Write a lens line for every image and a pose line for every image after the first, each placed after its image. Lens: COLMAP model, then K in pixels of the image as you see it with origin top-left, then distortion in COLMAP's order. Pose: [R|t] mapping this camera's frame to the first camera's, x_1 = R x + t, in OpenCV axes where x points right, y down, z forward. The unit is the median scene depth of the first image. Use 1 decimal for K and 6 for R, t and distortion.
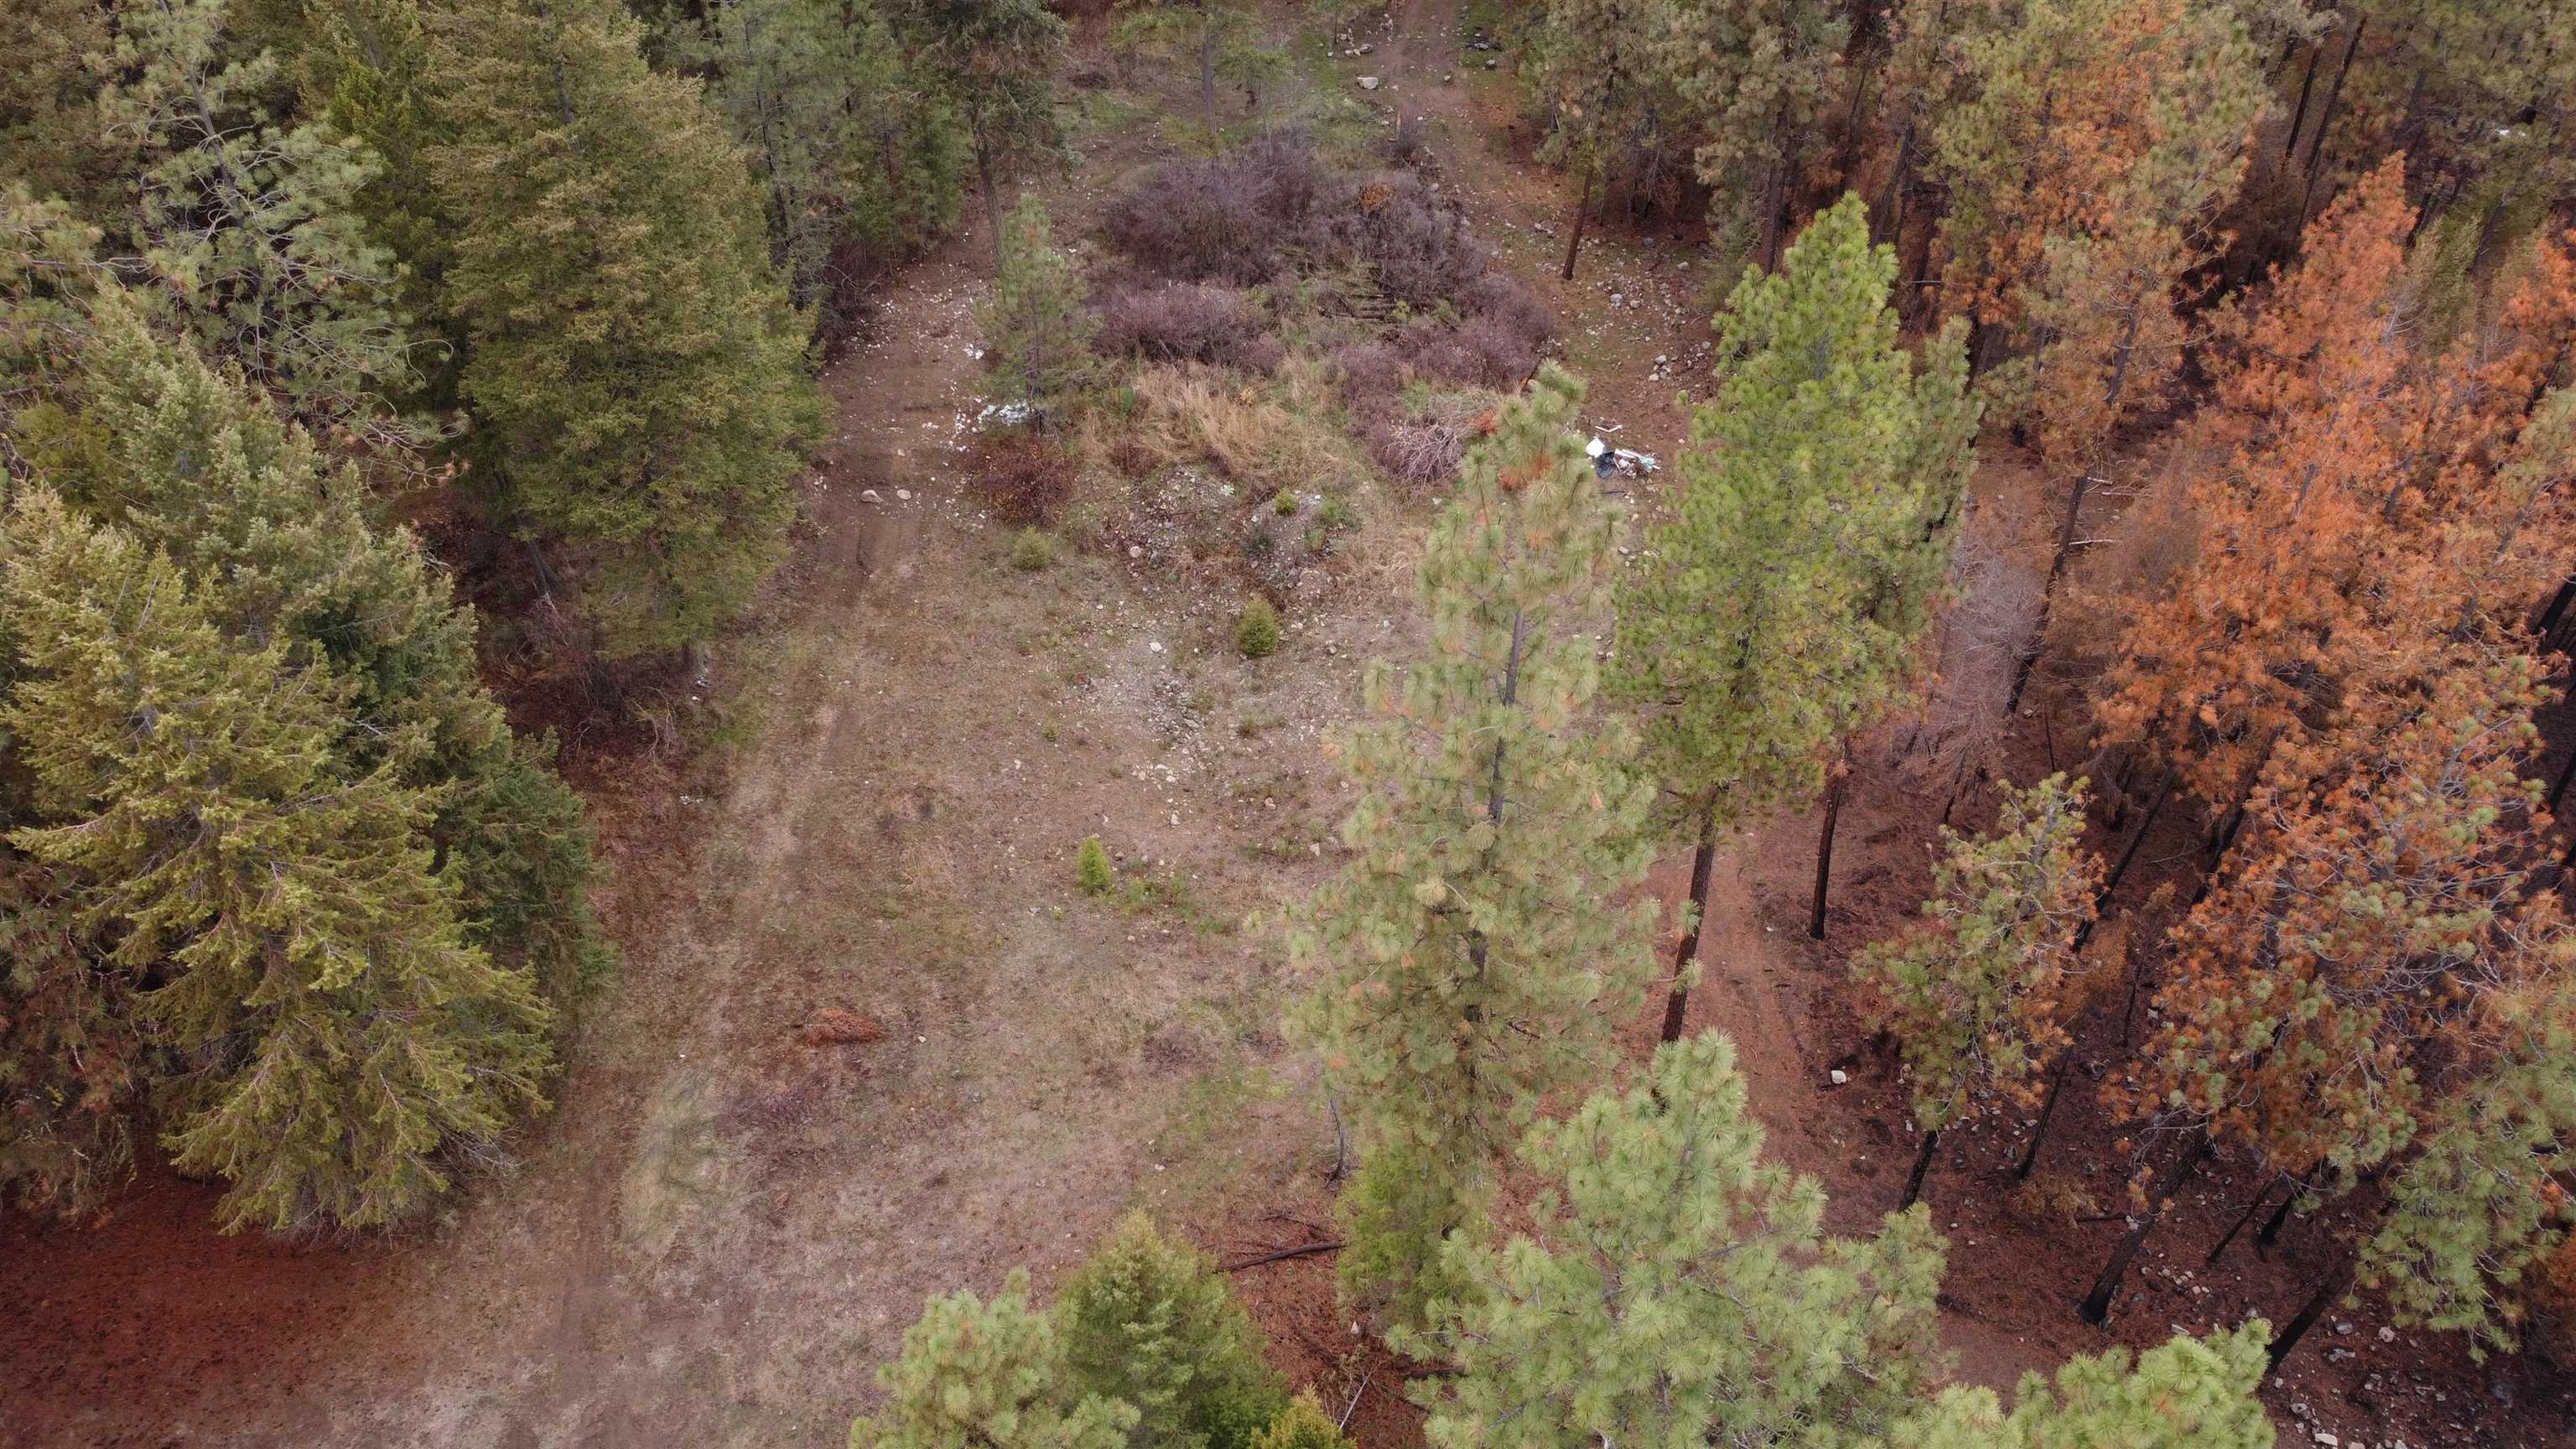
lens RADIAL K [[1940.8, 0, 1283.3], [0, 1940.8, 740.9], [0, 0, 1]] dist [0.003836, -0.005801]
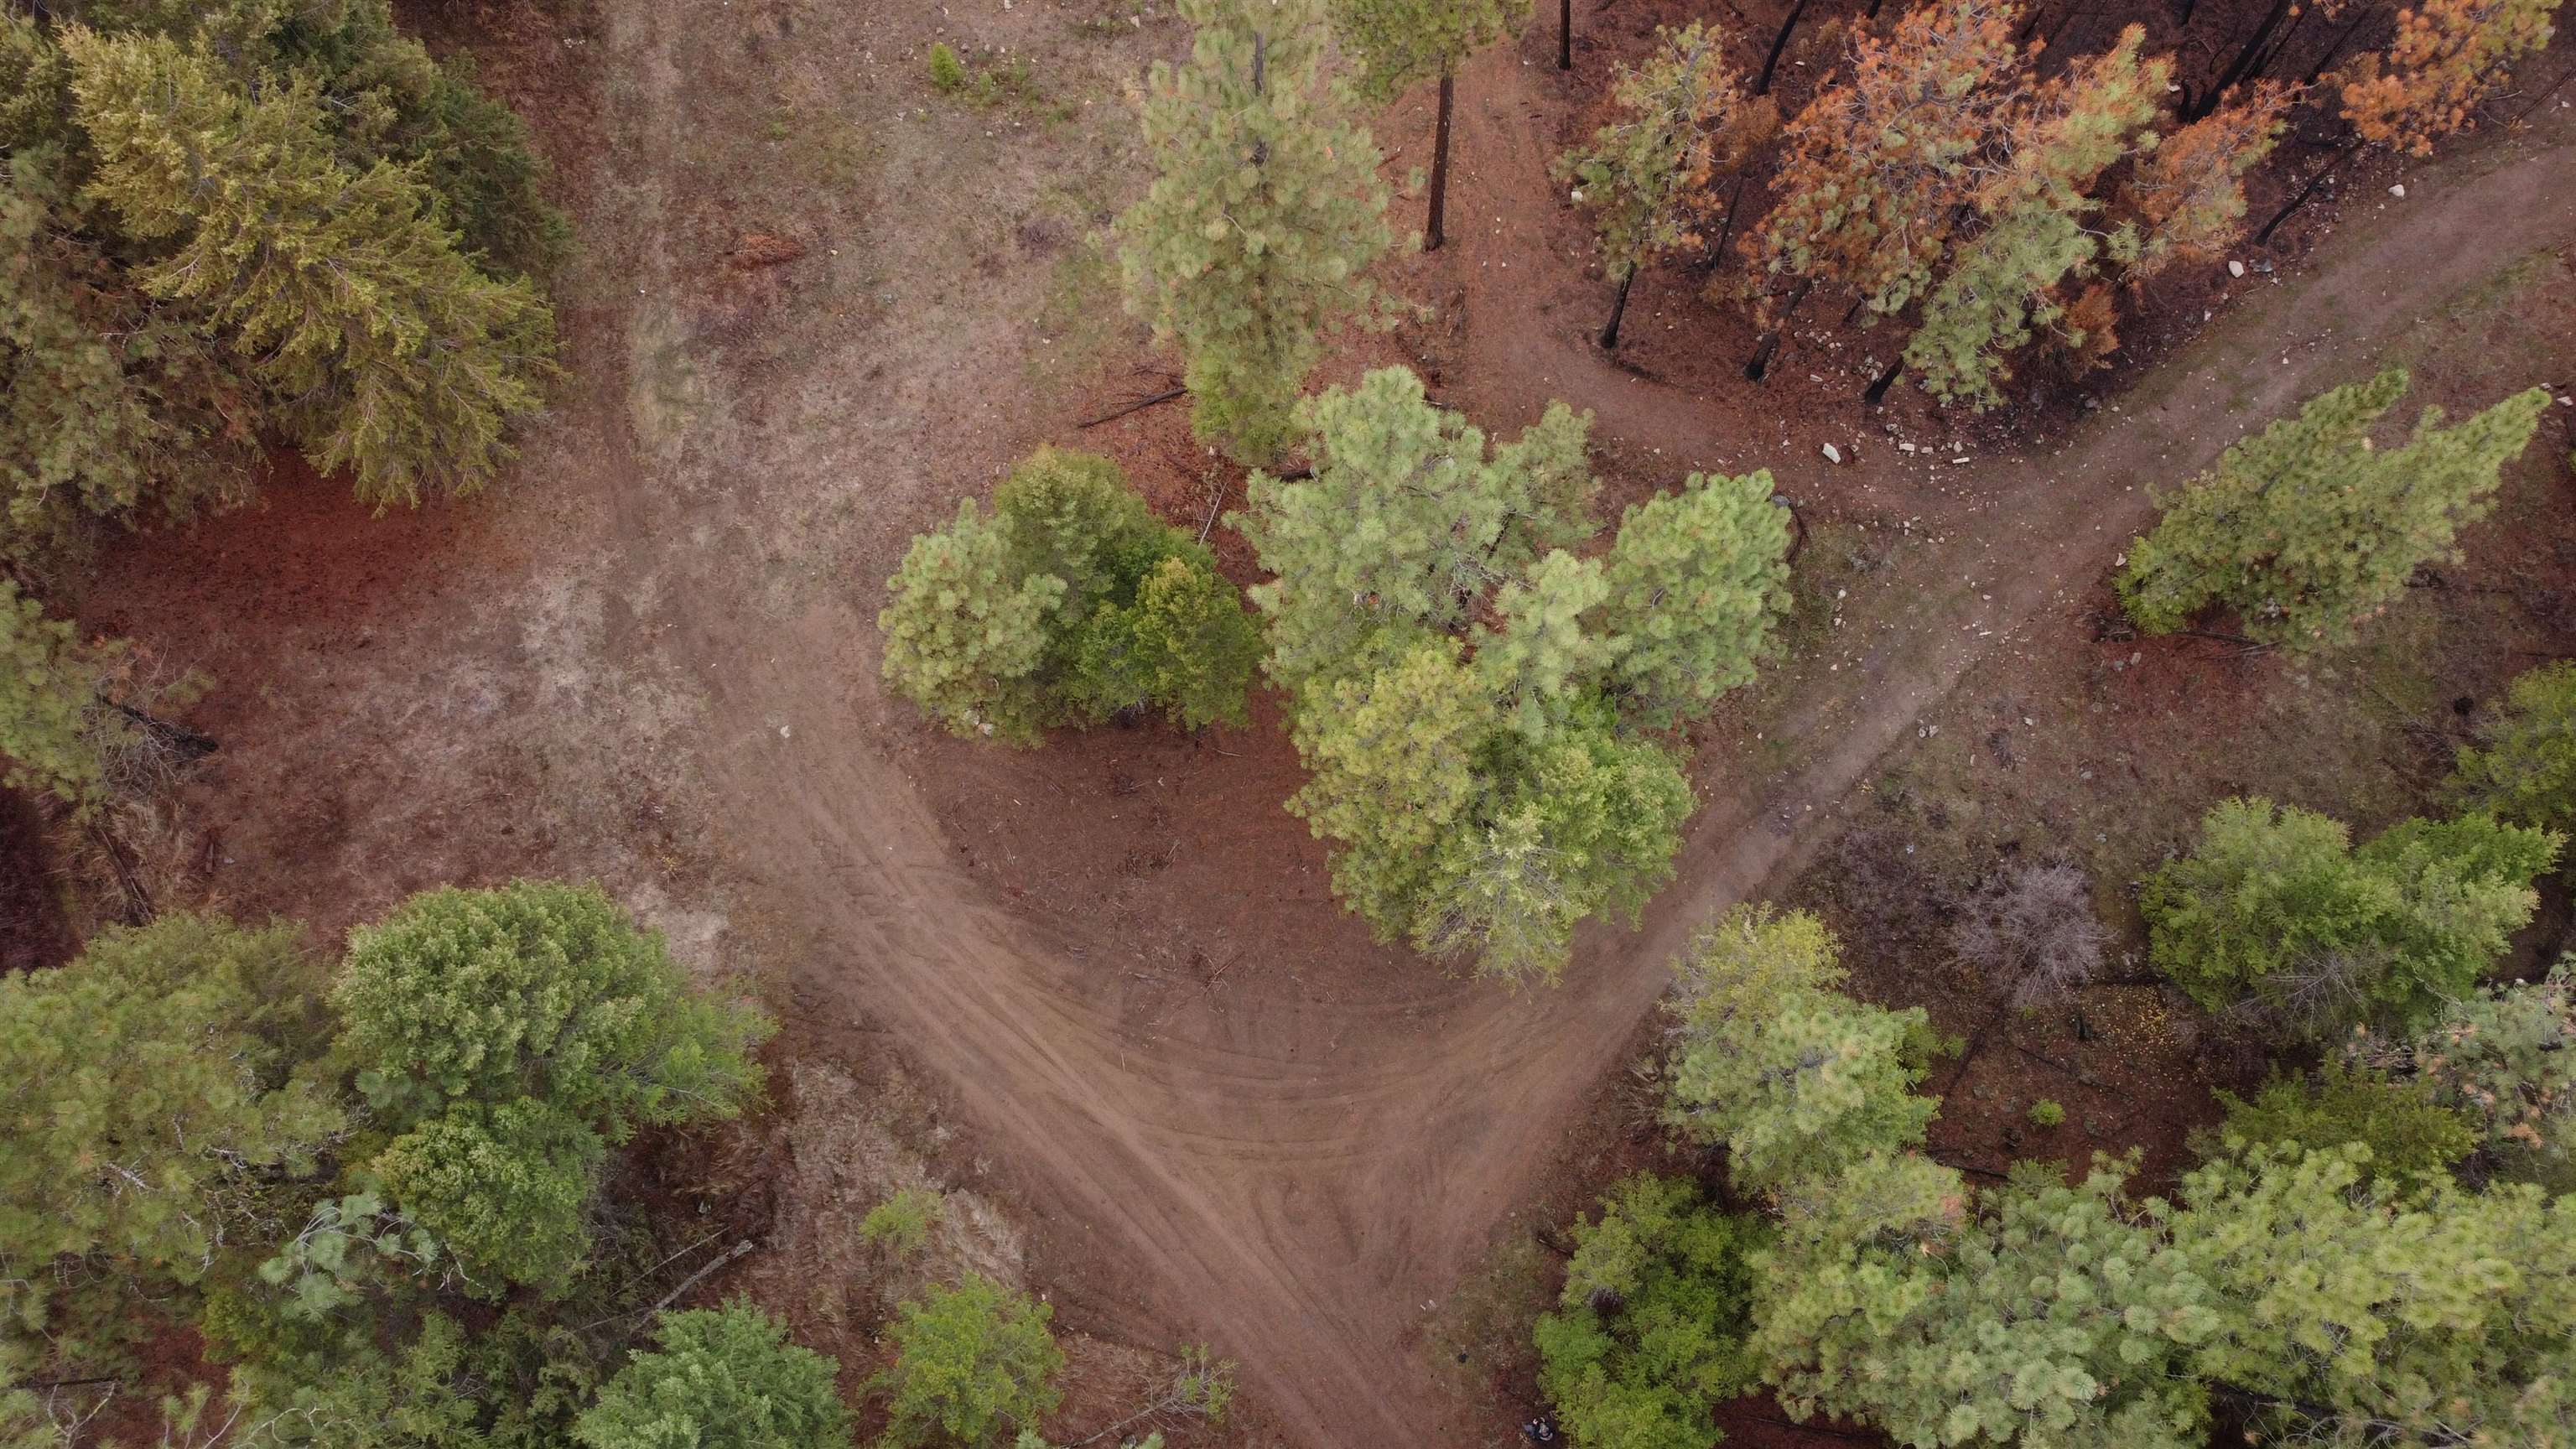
lens RADIAL K [[1940.8, 0, 1280.8], [0, 1940.8, 735.0], [0, 0, 1]] dist [0.003836, -0.005801]
pose [[0.991686, -0.126684, 0.022572, 0.019736], [0.097058, 0.851565, 0.515186, -0.145939], [-0.084488, -0.508712, 0.856781, -0.170521]]
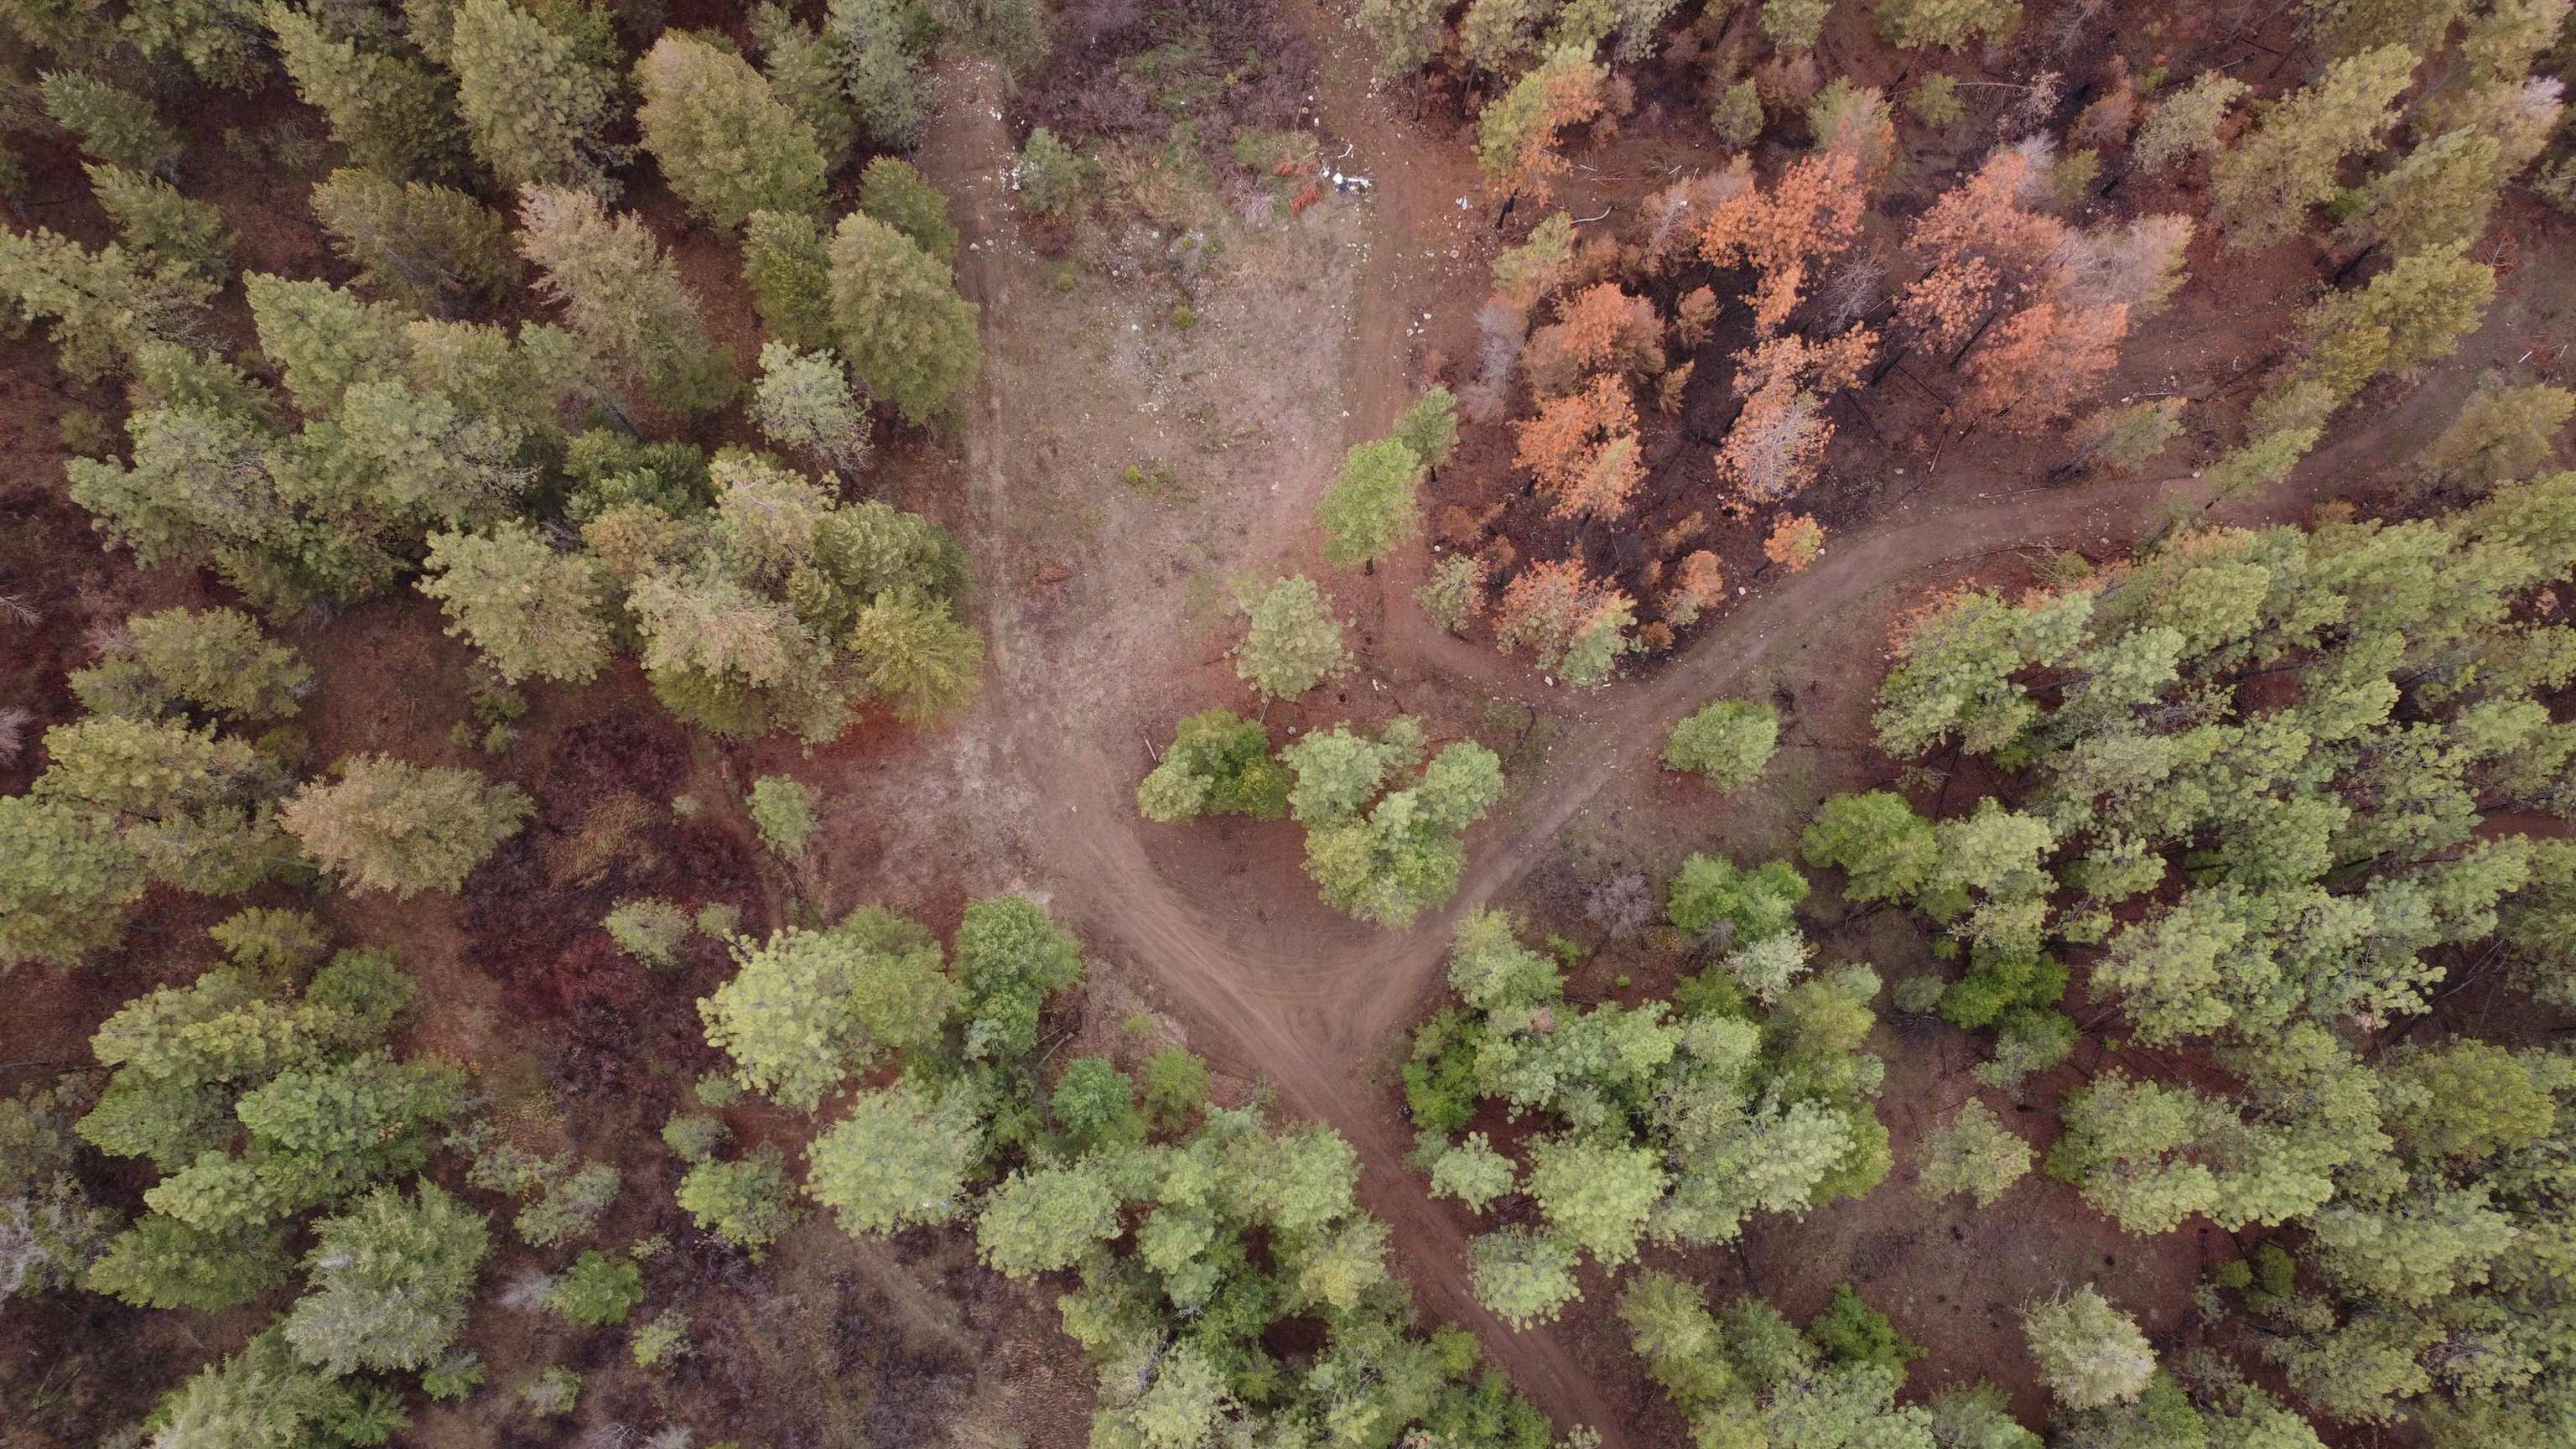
lens RADIAL K [[1940.8, 0, 1273.7], [0, 1940.8, 726.6], [0, 0, 1]] dist [0.003836, -0.005801]
pose [[0.991852, -0.127259, 0.005910, 0.015562], [0.098082, 0.792413, 0.602048, -0.937012], [-0.081299, -0.596563, 0.798438, -0.923864]]
